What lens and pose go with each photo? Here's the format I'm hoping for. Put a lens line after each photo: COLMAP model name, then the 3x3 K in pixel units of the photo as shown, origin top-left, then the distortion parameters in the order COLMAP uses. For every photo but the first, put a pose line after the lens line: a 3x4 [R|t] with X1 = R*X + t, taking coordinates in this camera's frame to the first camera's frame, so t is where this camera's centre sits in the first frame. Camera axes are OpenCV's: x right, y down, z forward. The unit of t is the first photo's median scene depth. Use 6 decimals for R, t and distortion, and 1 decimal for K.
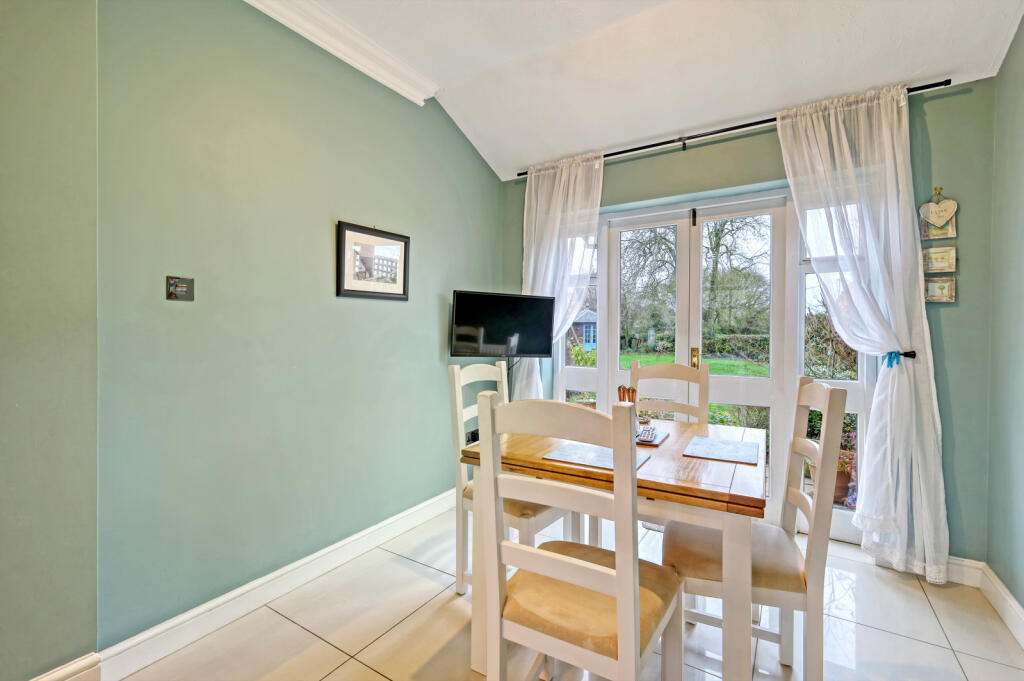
lens RADIAL K [[449.6, 0, 508.9], [0, 449.6, 339.7], [0, 0, 1]] dist [0.016266, 0.000149]
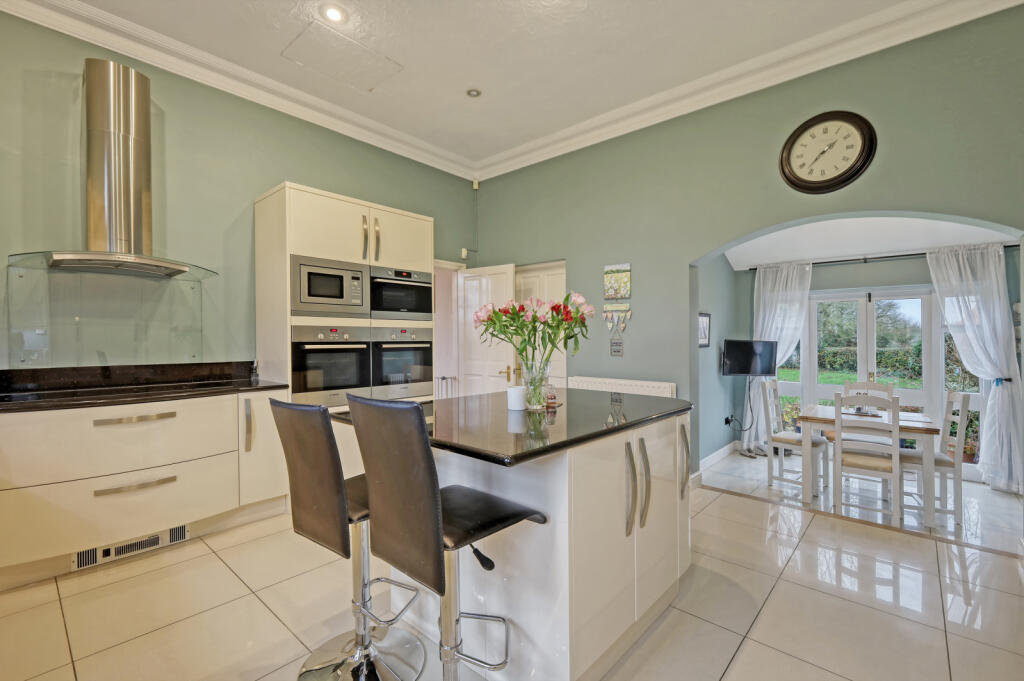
lens RADIAL K [[449.6, 0, 516.3], [0, 449.6, 337.9], [0, 0, 1]] dist [0.016266, 0.000149]
pose [[0.990464, 0.000671, -0.137770, -0.814854], [-0.003397, 0.999803, -0.019551, -0.088081], [0.137730, 0.019832, 0.990271, -1.075393]]
